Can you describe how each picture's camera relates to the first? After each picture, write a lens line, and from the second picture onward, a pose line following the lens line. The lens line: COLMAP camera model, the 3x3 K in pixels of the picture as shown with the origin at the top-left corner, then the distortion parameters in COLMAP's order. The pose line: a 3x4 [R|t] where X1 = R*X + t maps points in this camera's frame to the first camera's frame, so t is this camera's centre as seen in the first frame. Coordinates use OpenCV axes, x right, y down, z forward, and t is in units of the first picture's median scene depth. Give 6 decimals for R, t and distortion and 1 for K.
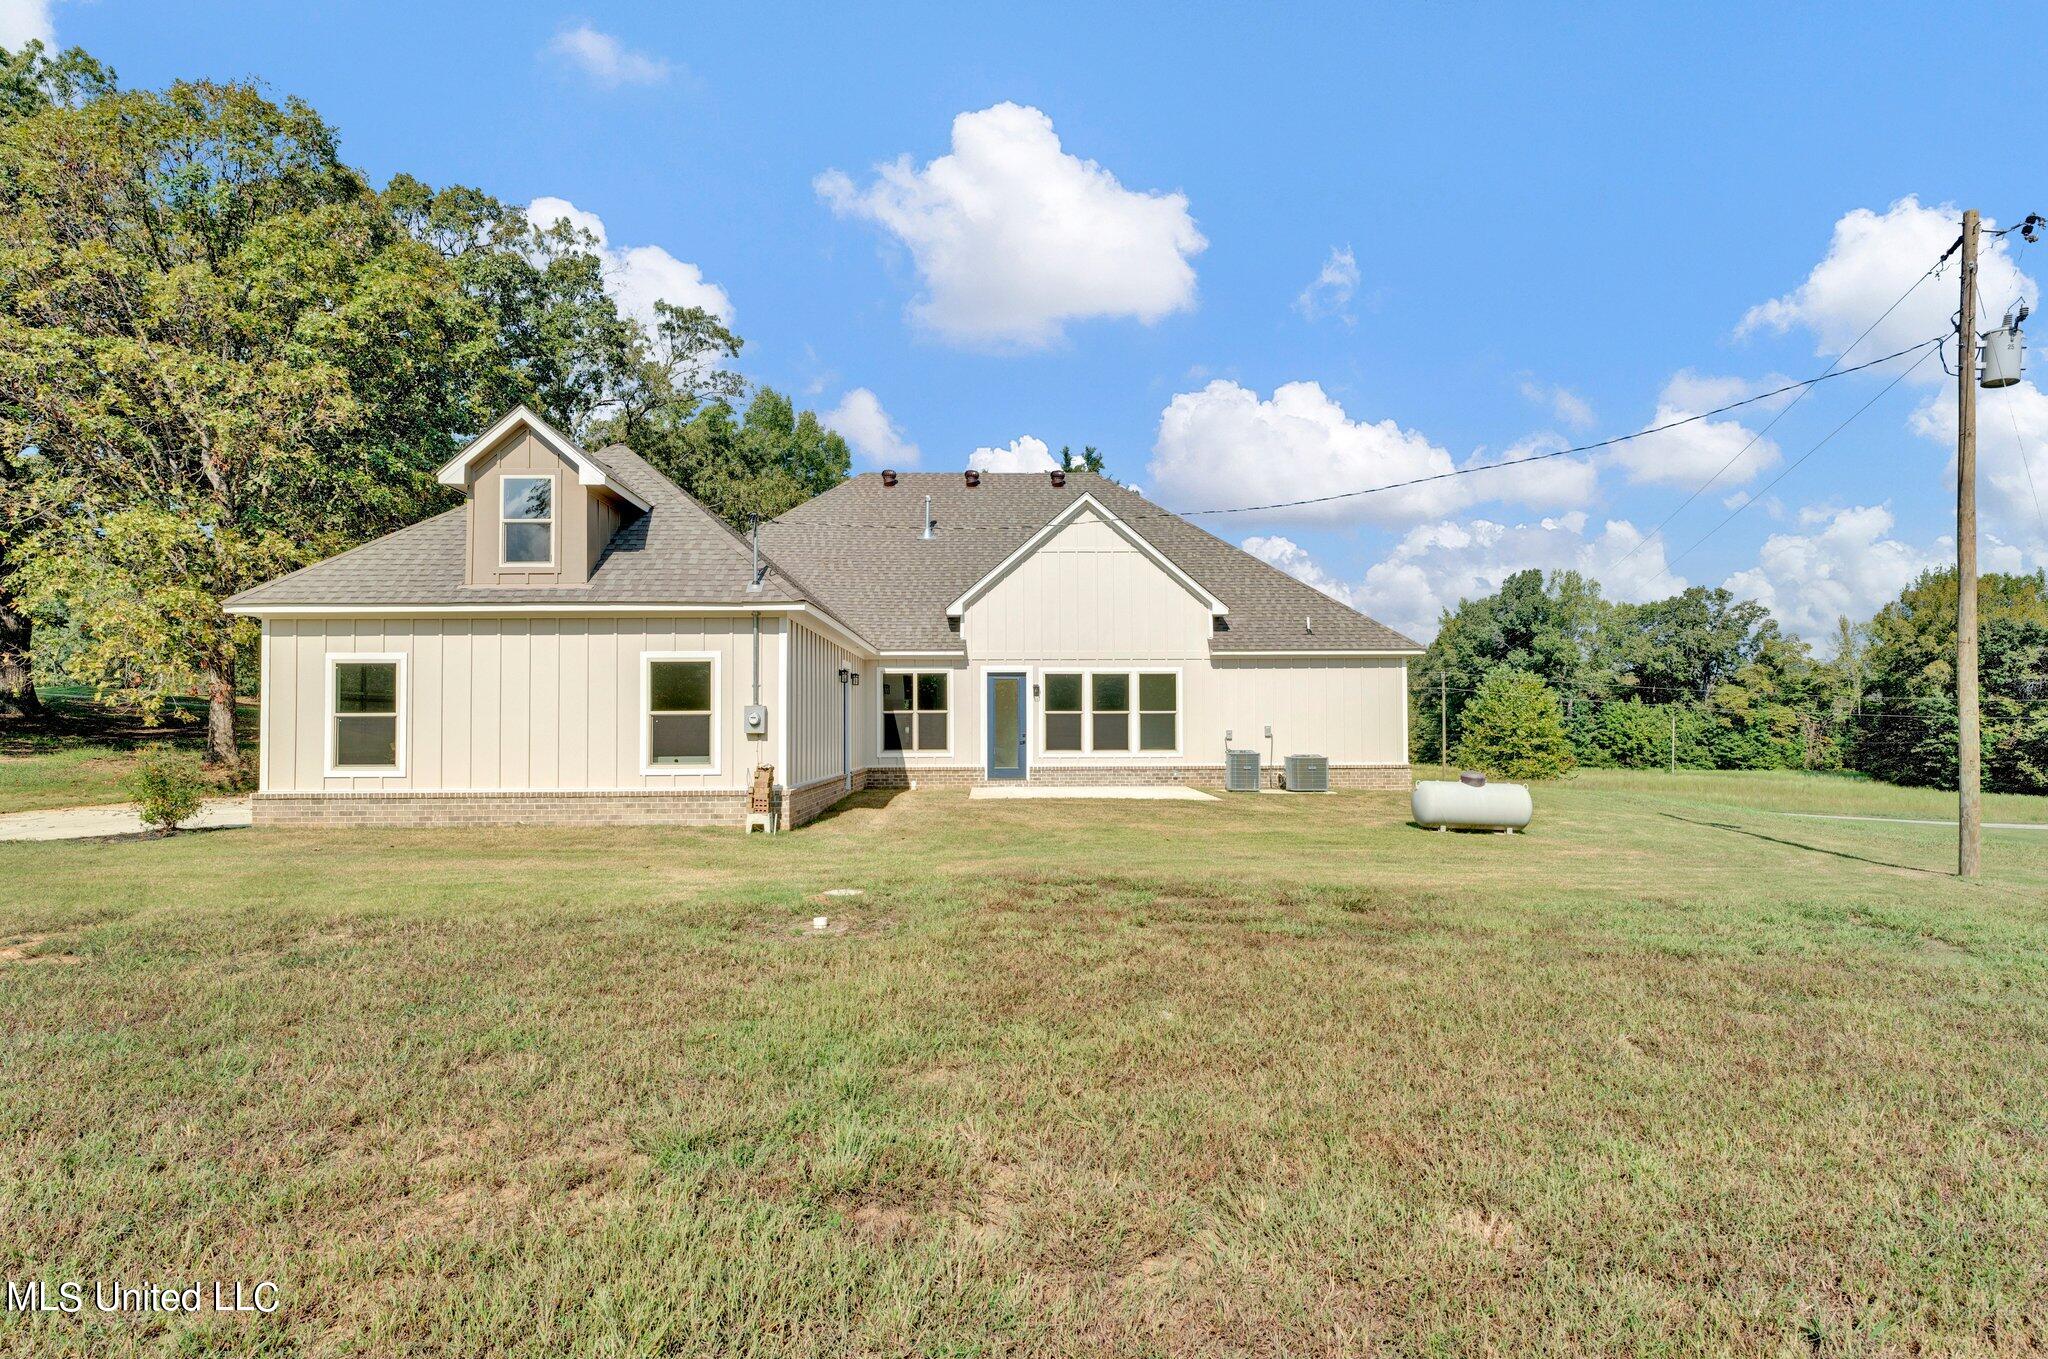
lens RADIAL K [[1034.6, 0, 1024.0], [0, 1034.6, 679.5], [0, 0, 1]] dist [-0.005567, -0.000937]
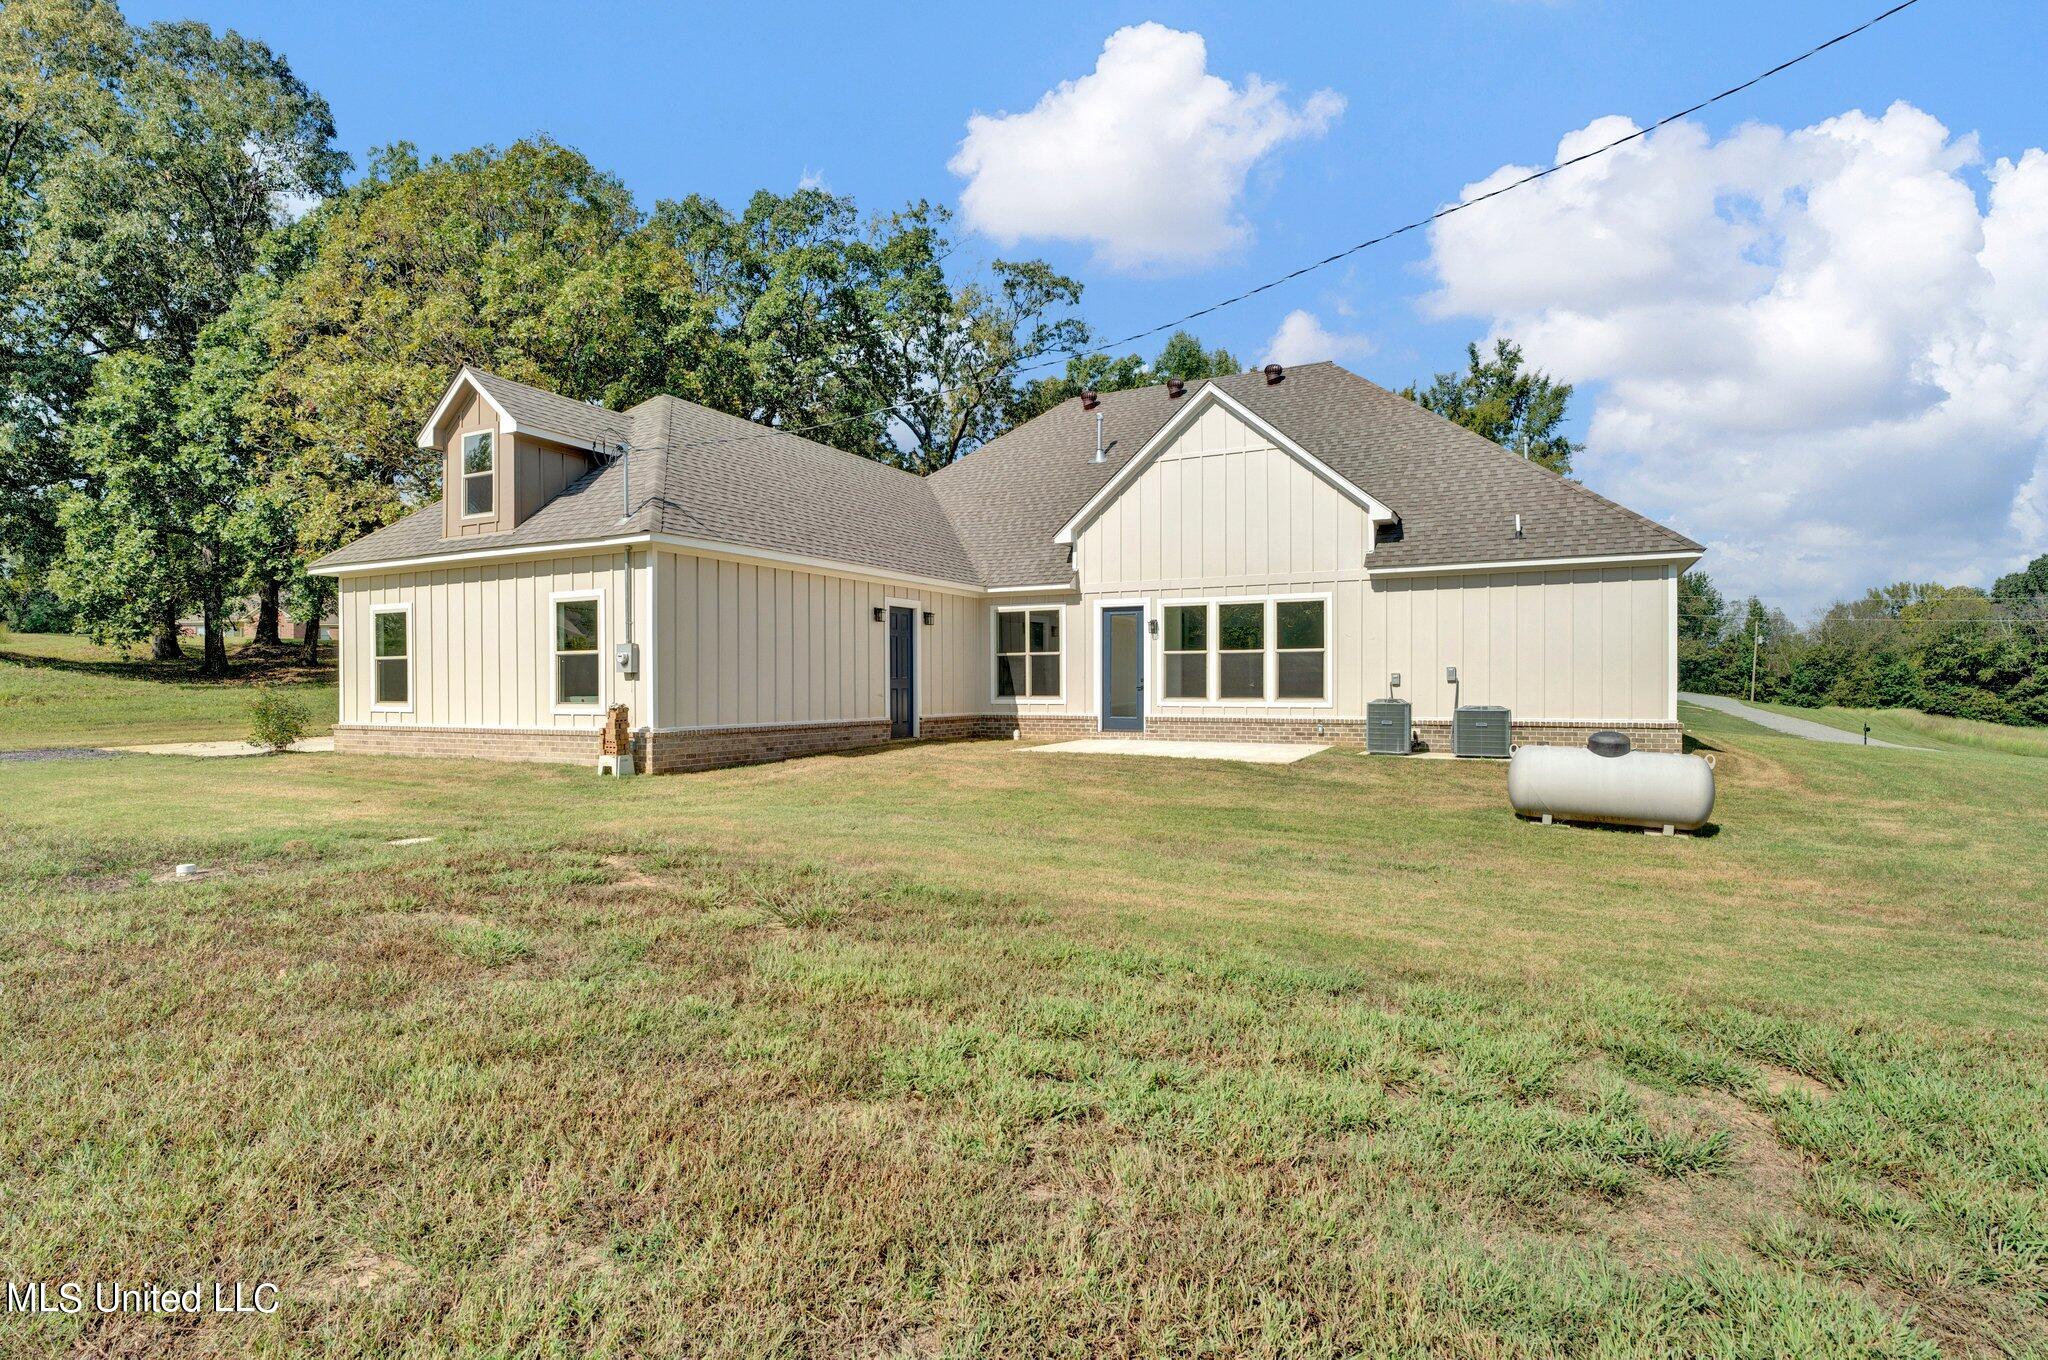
lens RADIAL K [[1023.6, 0, 1024.0], [0, 1023.6, 680.0], [0, 0, 1]] dist [-0.002051, 0.000077]
pose [[0.873004, -0.000328, -0.487713, 0.328488], [0.022679, 0.998945, 0.039924, 0.018211], [0.487185, -0.045914, 0.872091, 0.216925]]
